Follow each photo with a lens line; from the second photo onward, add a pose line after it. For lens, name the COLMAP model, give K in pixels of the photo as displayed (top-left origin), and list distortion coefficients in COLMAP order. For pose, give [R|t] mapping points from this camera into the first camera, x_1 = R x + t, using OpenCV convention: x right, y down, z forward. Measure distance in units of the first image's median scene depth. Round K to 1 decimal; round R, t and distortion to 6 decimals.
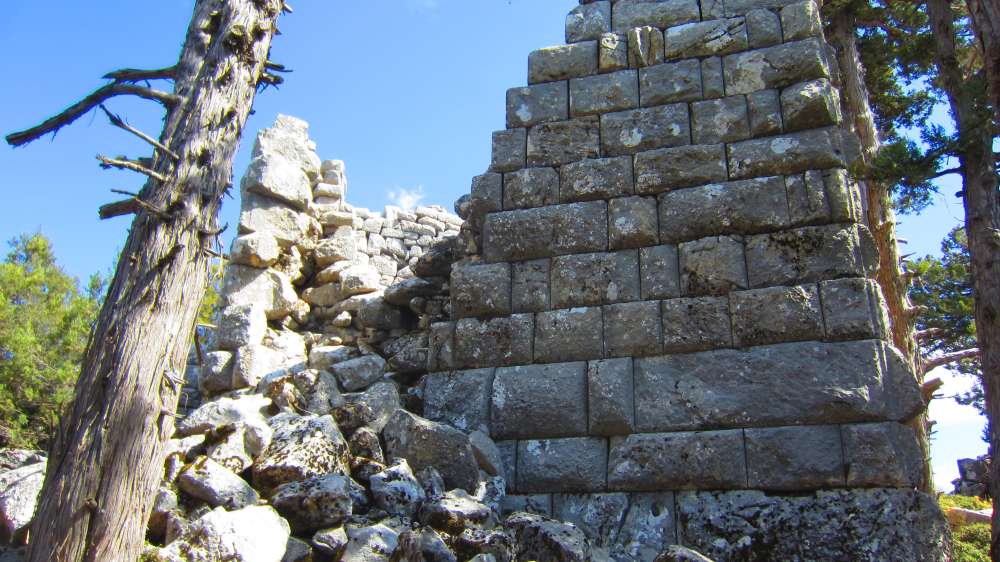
lens RADIAL K [[700.3, 0, 506.0], [0, 700.3, 277.2], [0, 0, 1]] dist [-0.039380, 0.008556]
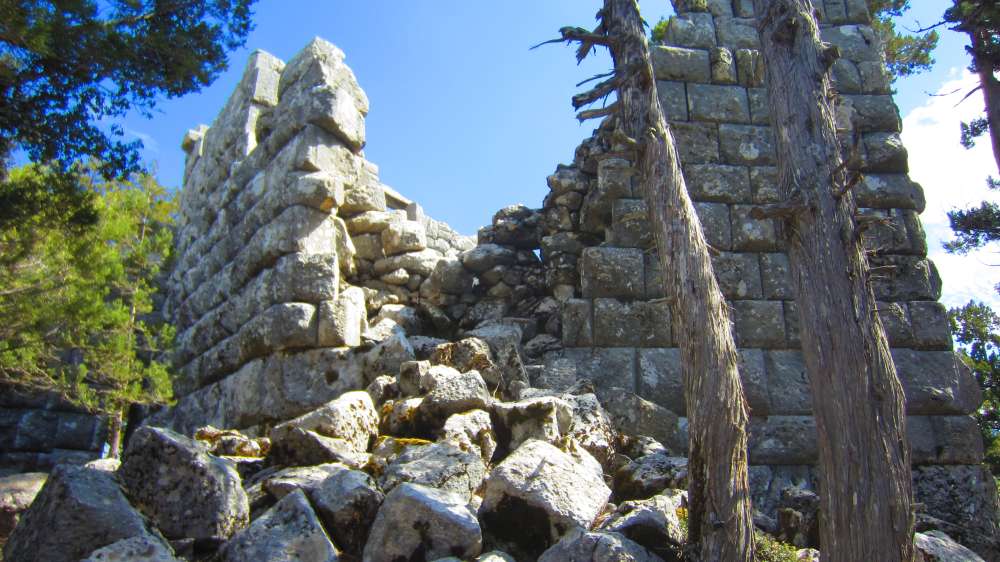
lens RADIAL K [[700.3, 0, 506.0], [0, 700.3, 277.2], [0, 0, 1]] dist [-0.039380, 0.008556]
pose [[0.924954, 0.102259, 0.366064, -0.582453], [-0.127188, 0.990877, 0.044575, 0.000158], [-0.358166, -0.087789, 0.929522, 0.086823]]
